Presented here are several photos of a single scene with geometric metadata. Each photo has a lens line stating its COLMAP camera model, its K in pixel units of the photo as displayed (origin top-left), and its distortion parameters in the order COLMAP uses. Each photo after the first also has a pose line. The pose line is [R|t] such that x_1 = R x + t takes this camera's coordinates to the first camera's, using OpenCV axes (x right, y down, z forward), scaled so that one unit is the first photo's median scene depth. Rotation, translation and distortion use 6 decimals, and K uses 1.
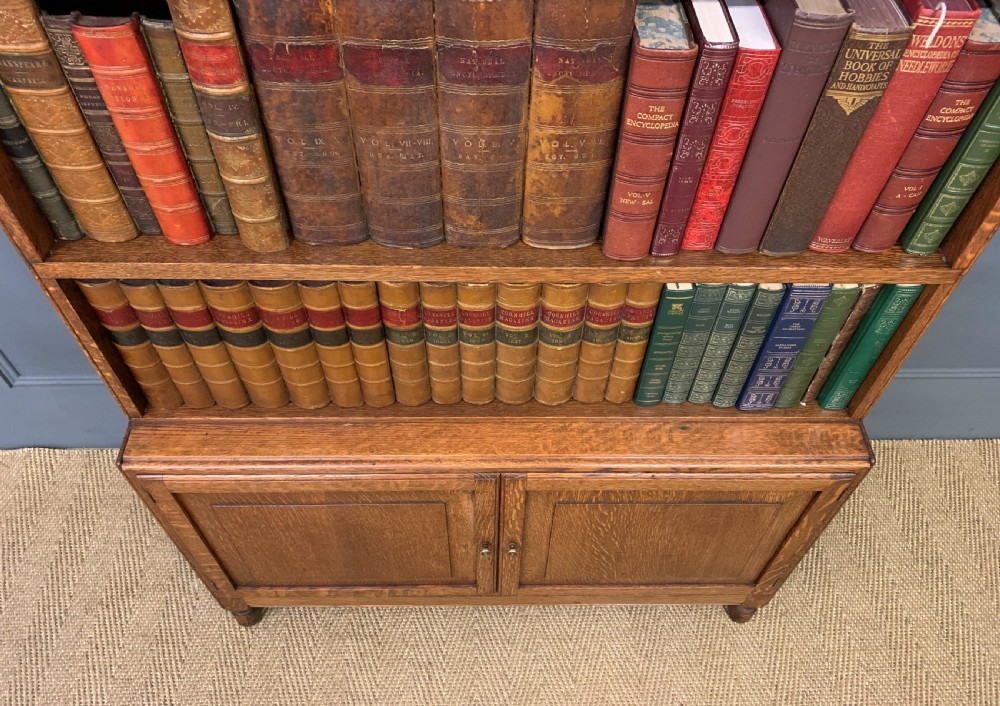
lens RADIAL K [[770.3, 0, 503.8], [0, 770.3, 379.0], [0, 0, 1]] dist [0.059637, -0.068272]
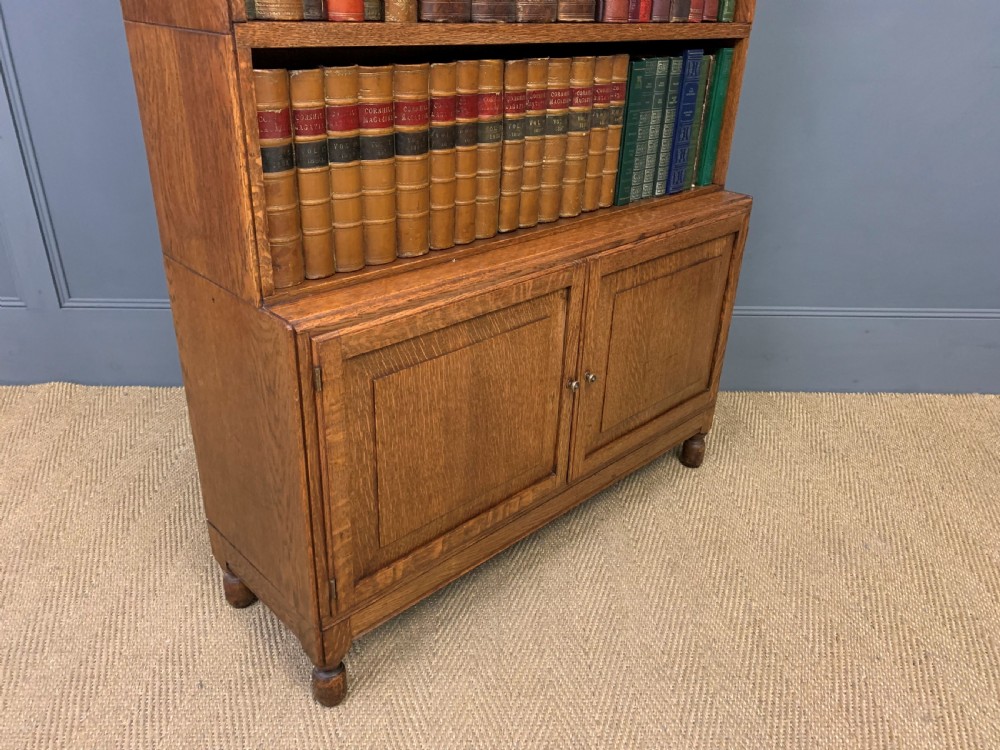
lens RADIAL K [[761.4, 0, 493.6], [0, 761.4, 375.9], [0, 0, 1]] dist [0.124452, -0.284486]
pose [[0.729809, -0.298745, 0.614922, -0.865483], [0.534412, 0.810252, -0.240616, 0.472225], [-0.426359, 0.504226, 0.750982, 0.308921]]
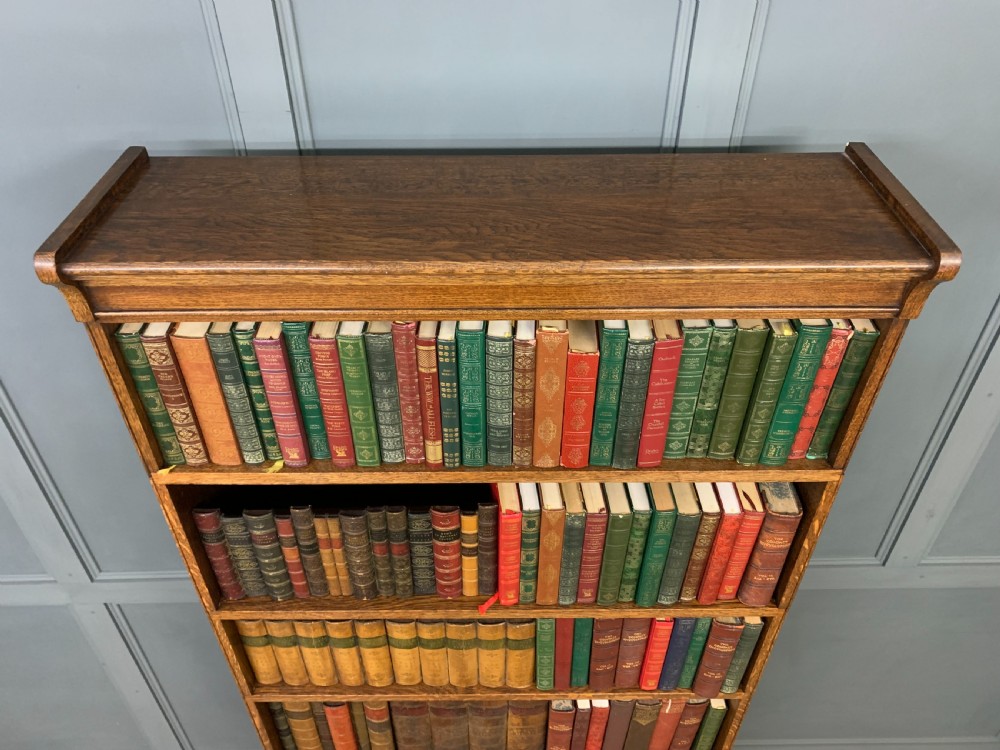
lens RADIAL K [[761.4, 0, 493.6], [0, 761.4, 375.9], [0, 0, 1]] dist [0.124452, -0.284486]
pose [[0.999736, -0.014055, -0.018170, 0.033123], [0.009374, 0.971732, -0.235900, -0.568740], [0.020972, 0.235668, 0.971607, -1.045901]]
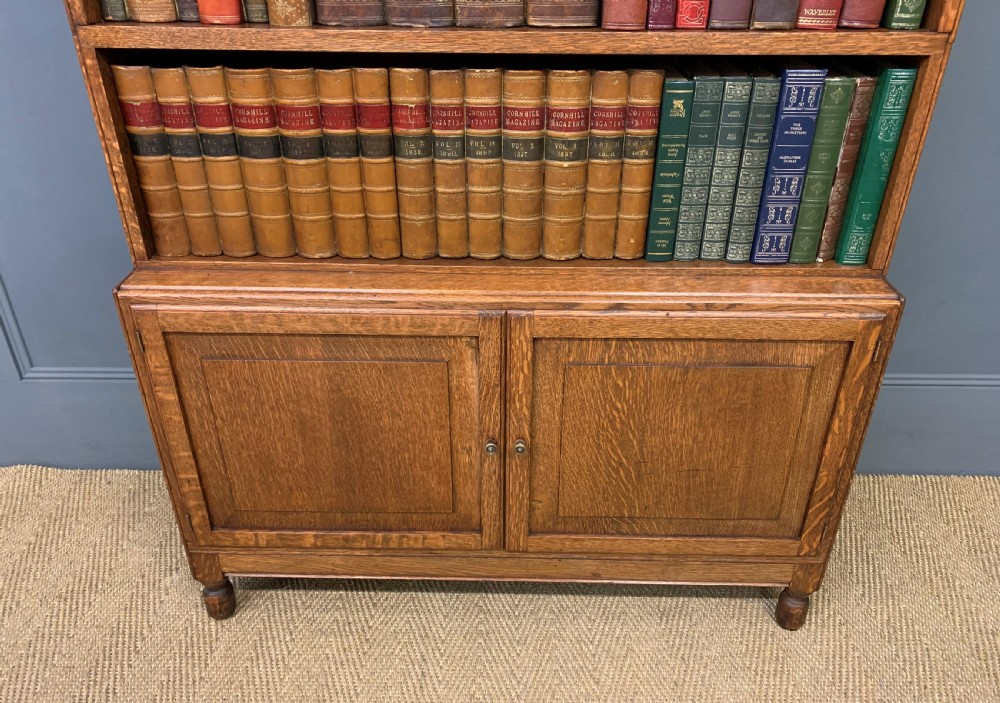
lens RADIAL K [[770.3, 0, 503.8], [0, 770.3, 377.5], [0, 0, 1]] dist [0.059637, -0.068272]
pose [[0.999330, 0.005811, -0.036124, 0.028358], [-0.018897, 0.927399, -0.373596, 0.568582], [0.031330, 0.374029, 0.926888, 0.152258]]
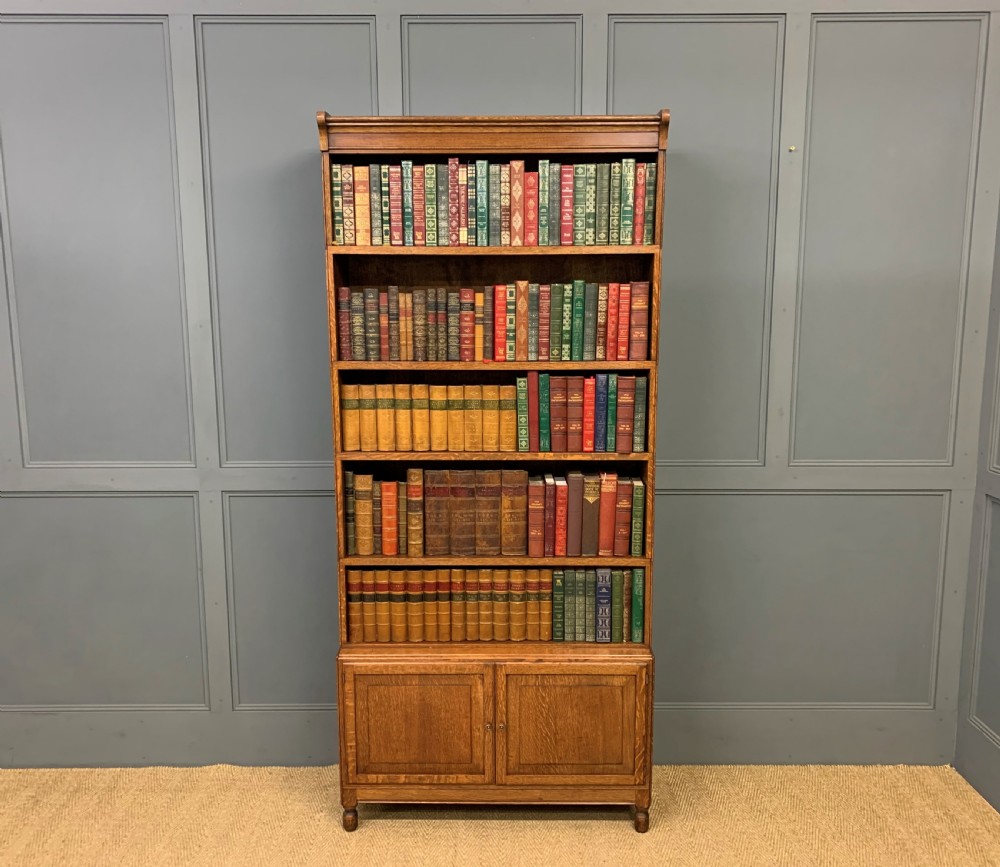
lens RADIAL K [[911.2, 0, 501.6], [0, 911.2, 437.0], [0, 0, 1]] dist [0.180061, -0.512732]
pose [[0.999492, -0.015590, -0.027805, 0.107117], [-0.007515, 0.732433, -0.680798, 1.564043], [0.030979, 0.680661, 0.731943, -1.555472]]
